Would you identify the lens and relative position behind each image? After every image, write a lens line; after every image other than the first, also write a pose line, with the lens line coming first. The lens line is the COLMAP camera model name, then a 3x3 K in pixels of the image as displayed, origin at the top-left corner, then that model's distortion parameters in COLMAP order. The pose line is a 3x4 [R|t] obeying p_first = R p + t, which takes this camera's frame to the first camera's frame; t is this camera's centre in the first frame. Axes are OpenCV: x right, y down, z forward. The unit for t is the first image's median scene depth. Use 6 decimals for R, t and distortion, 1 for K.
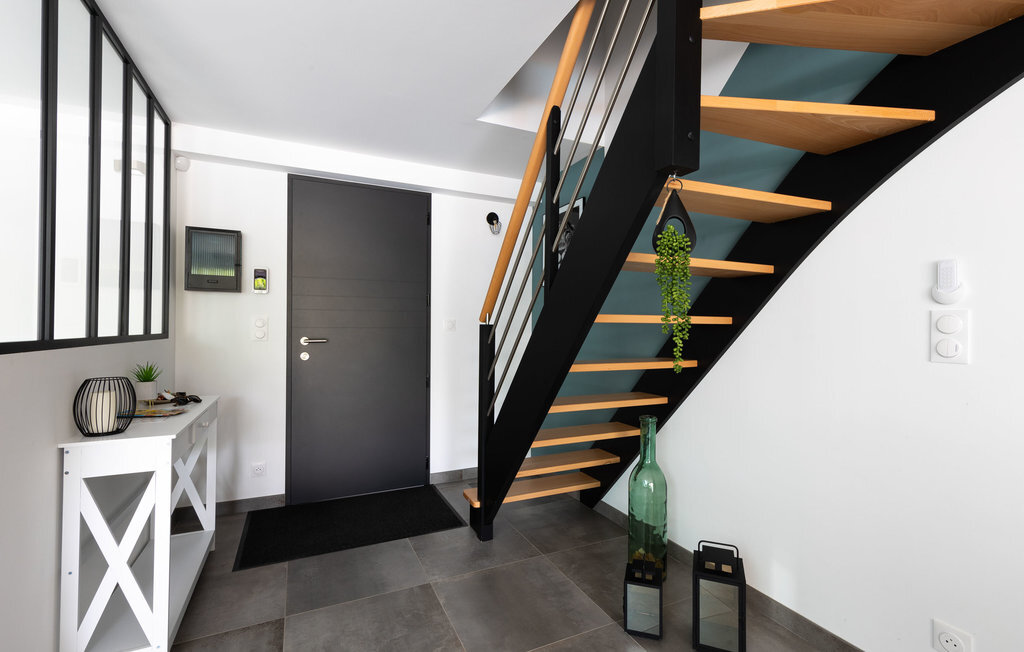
lens RADIAL K [[462.4, 0, 506.2], [0, 462.4, 320.6], [0, 0, 1]] dist [0.007797, -0.001168]
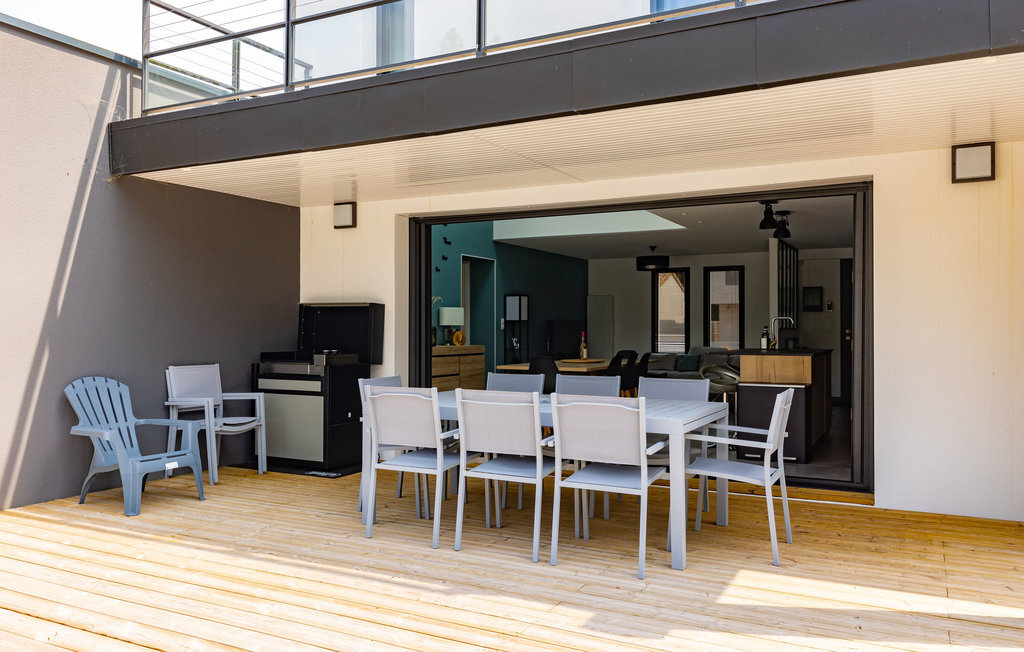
lens RADIAL K [[777.8, 0, 519.8], [0, 777.8, 329.3], [0, 0, 1]] dist [0.006454, 0.003320]
pose [[0.613526, -0.003689, -0.789666, 1.856244], [0.005731, 0.999984, -0.000219, 0.025936], [0.789653, -0.004391, 0.613537, -3.056085]]
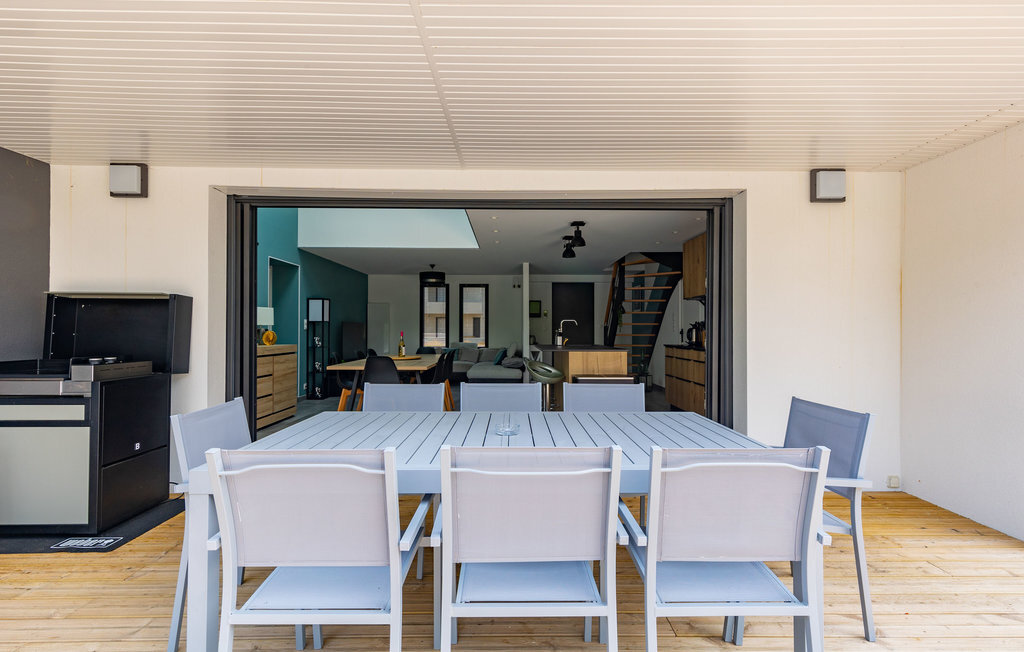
lens RADIAL K [[462.4, 0, 515.2], [0, 462.4, 327.2], [0, 0, 1]] dist [0.007797, -0.001168]
pose [[0.912943, -0.004888, -0.408059, 0.772831], [0.003791, 0.999987, -0.003496, 0.027421], [0.408071, 0.001645, 0.912949, -2.576376]]
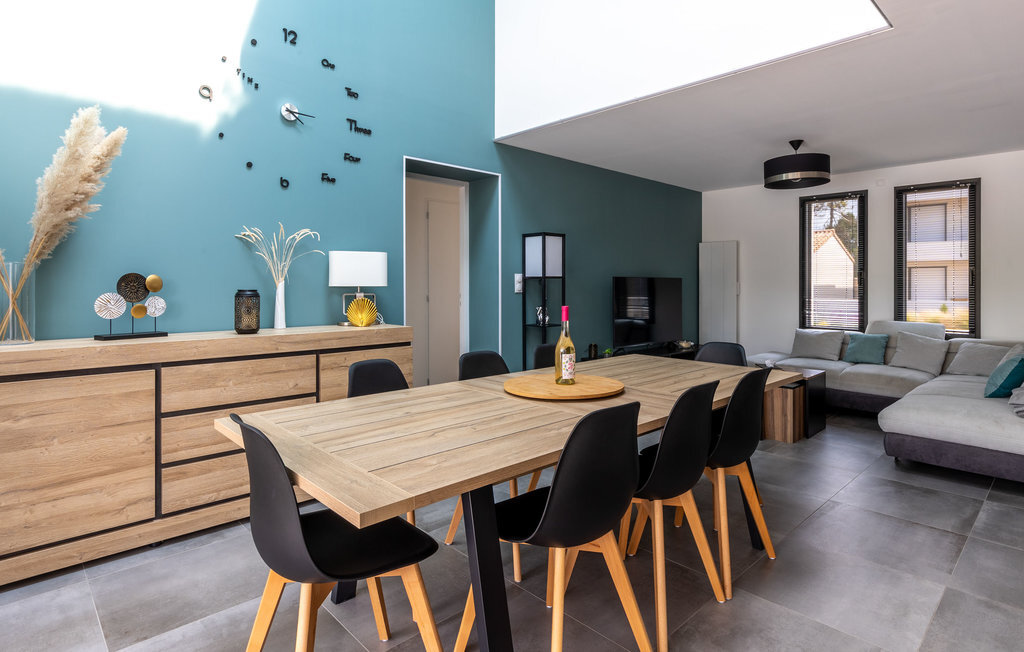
lens RADIAL K [[541.3, 0, 529.2], [0, 541.3, 285.3], [0, 0, 1]] dist [-0.008166, -0.001814]
pose [[0.333580, -0.001567, -0.942720, 0.168689], [0.003672, 0.999993, -0.000363, 0.004634], [0.942715, -0.003340, 0.333584, -1.127601]]
